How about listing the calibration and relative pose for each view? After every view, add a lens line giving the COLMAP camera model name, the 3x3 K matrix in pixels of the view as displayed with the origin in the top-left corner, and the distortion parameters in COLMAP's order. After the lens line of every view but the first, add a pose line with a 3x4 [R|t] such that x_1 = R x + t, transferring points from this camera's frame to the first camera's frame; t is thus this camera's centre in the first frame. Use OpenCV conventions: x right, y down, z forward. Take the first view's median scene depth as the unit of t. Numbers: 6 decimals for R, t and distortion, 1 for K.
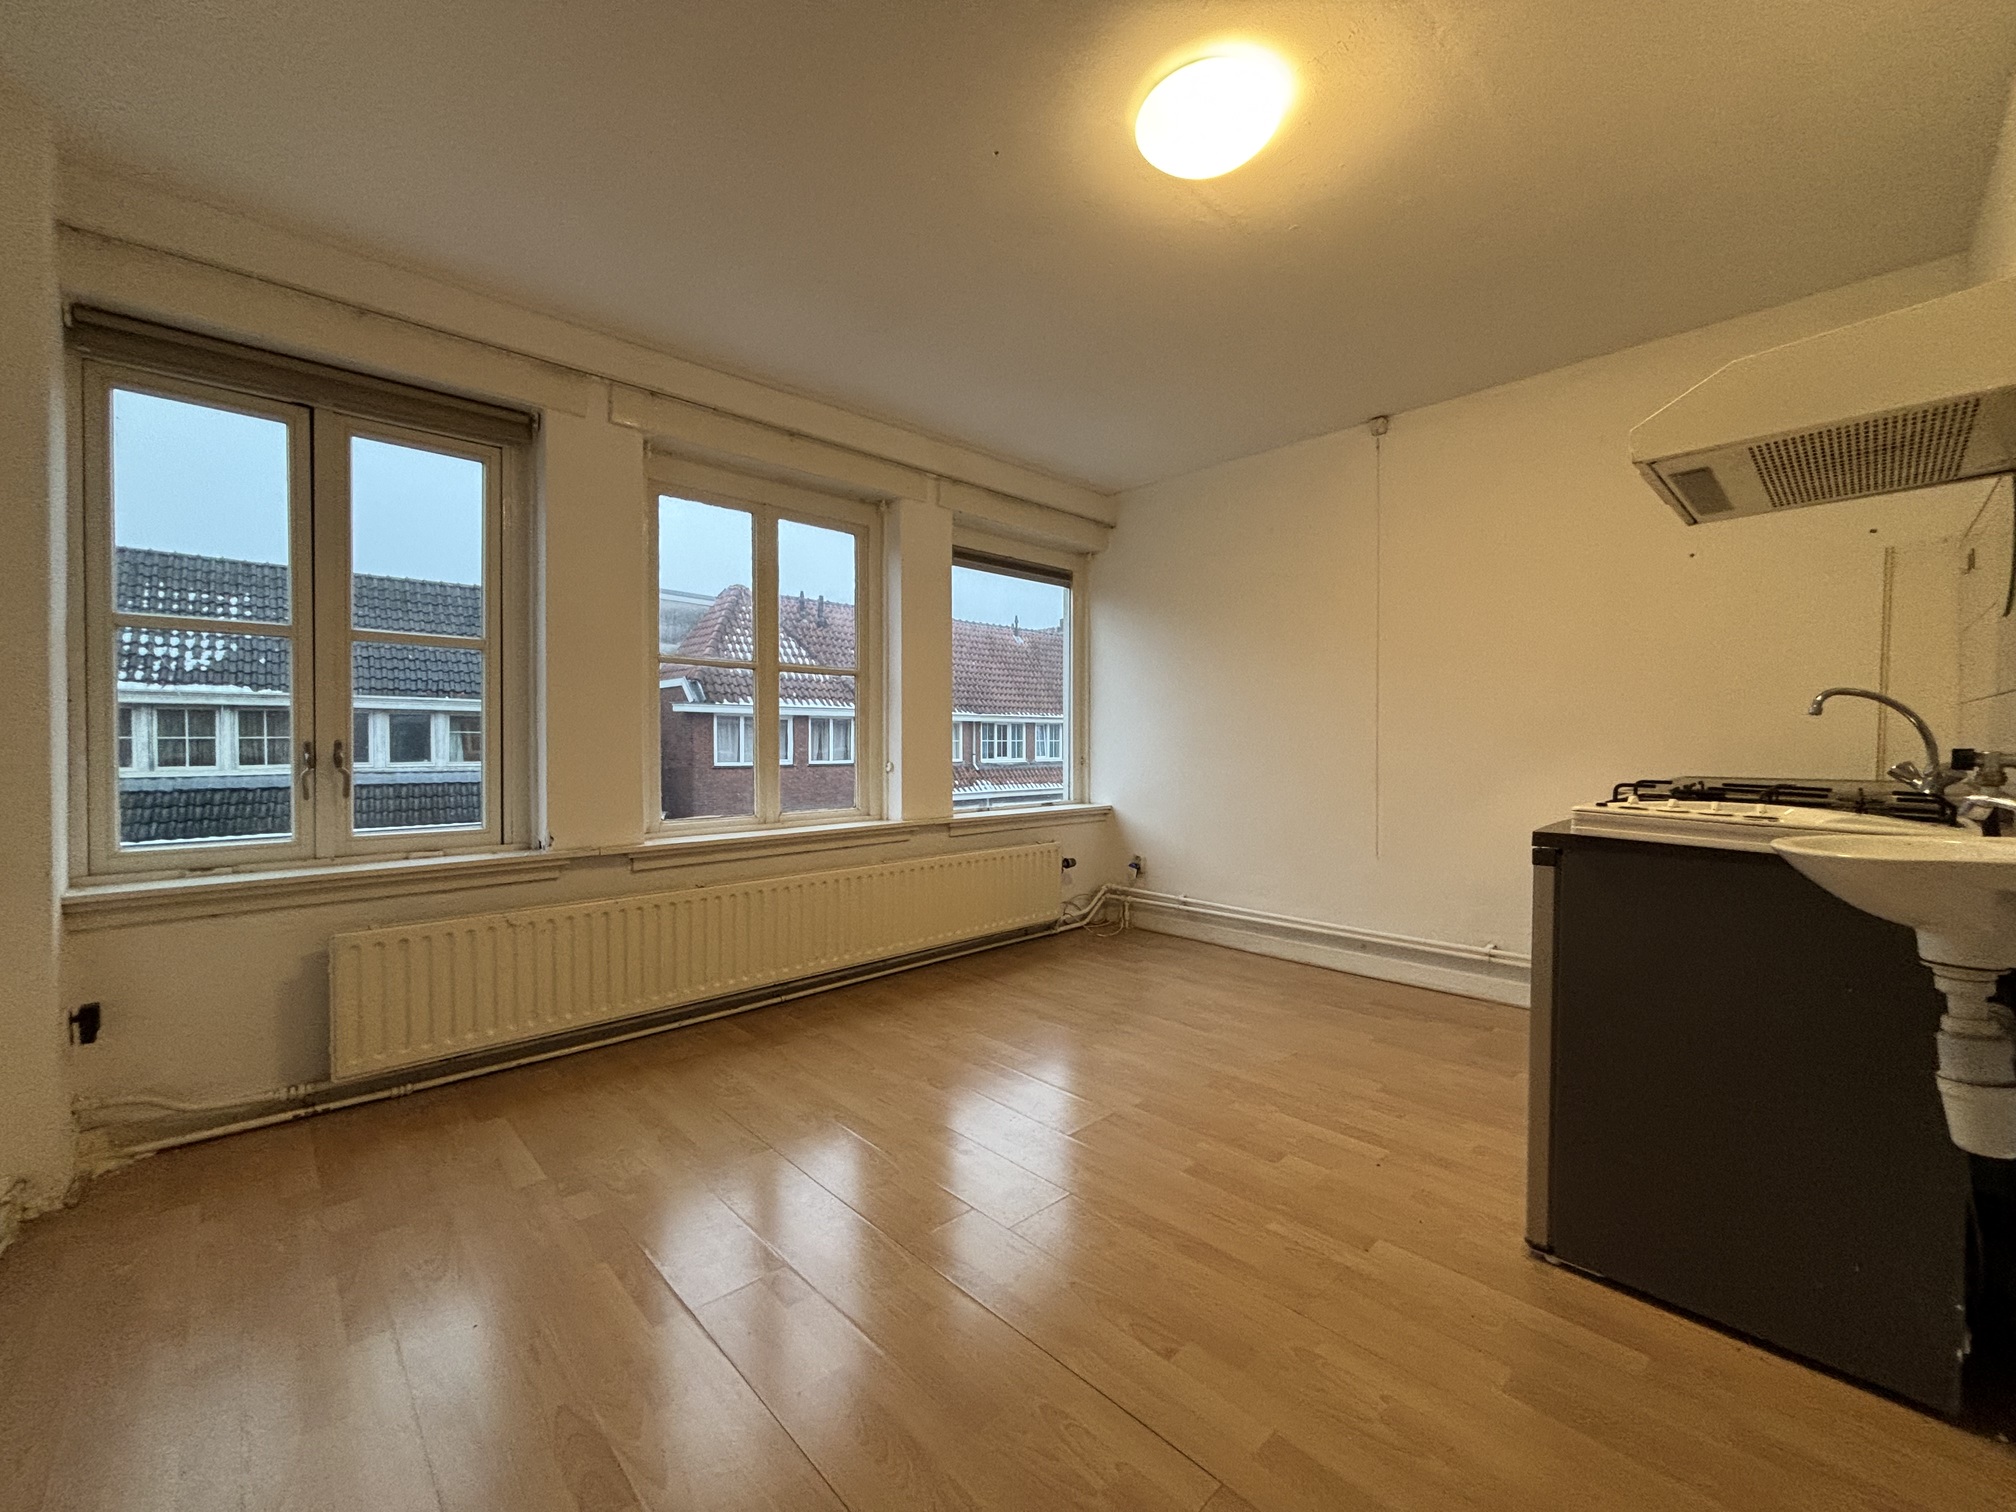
lens RADIAL K [[809.6, 0, 1008.0], [0, 809.6, 756.0], [0, 0, 1]] dist [-0.002587, -0.000258]
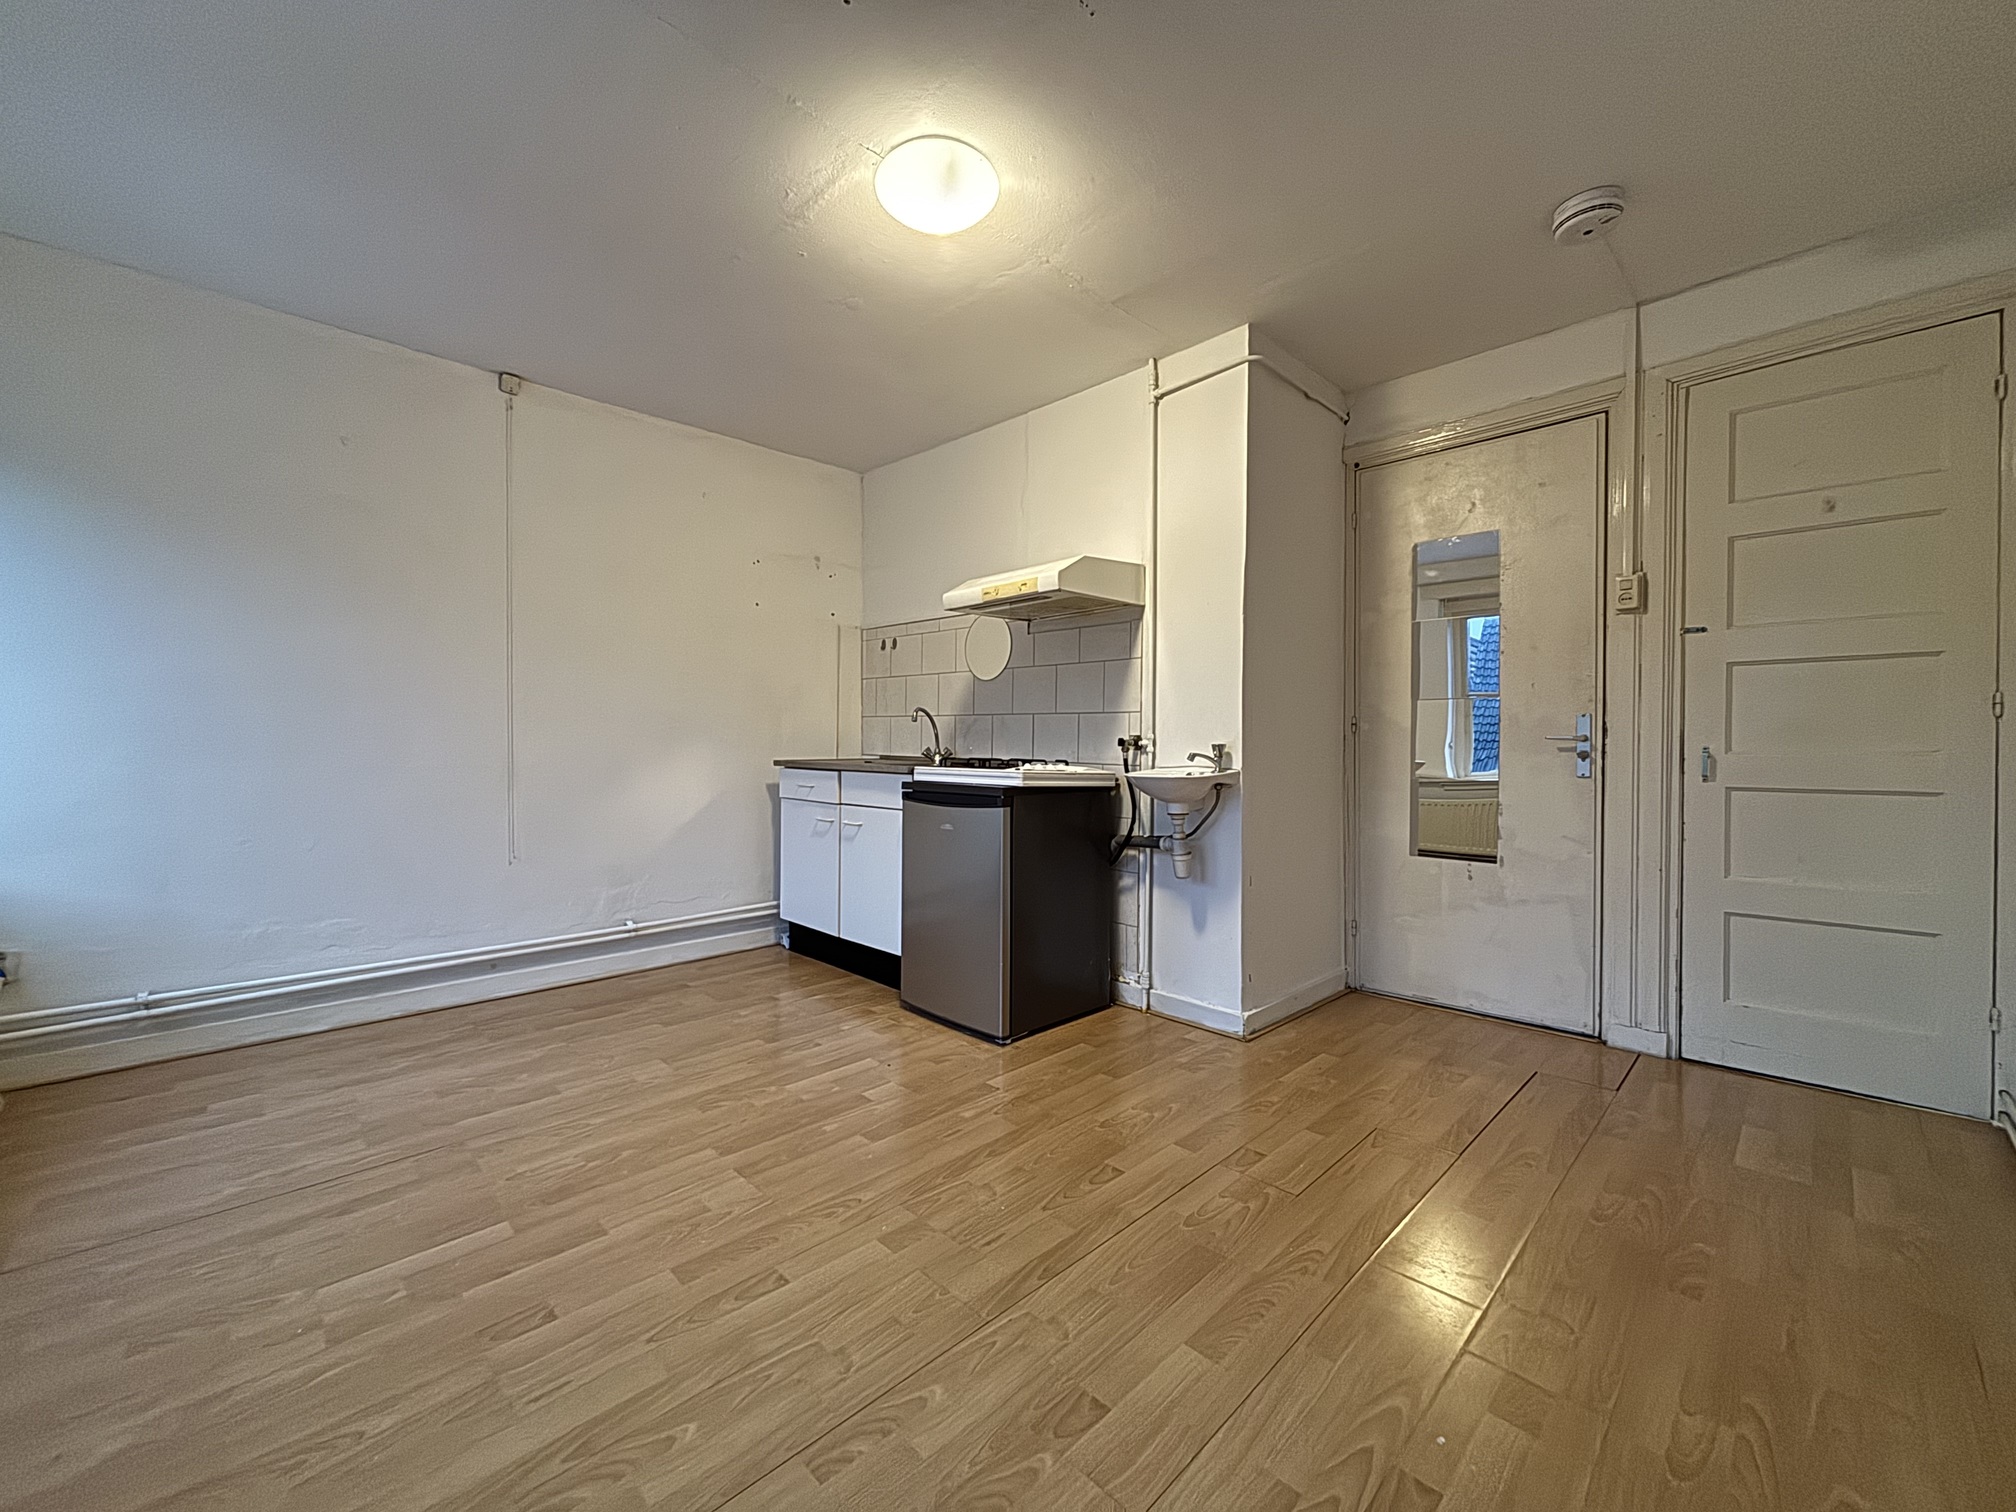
lens RADIAL K [[809.6, 0, 1008.0], [0, 809.6, 756.0], [0, 0, 1]] dist [-0.002587, -0.000258]
pose [[-0.026303, -0.014498, 0.999549, -0.570924], [0.013142, 0.999803, 0.014848, 0.003072], [-0.999568, 0.013526, -0.026108, 0.591909]]
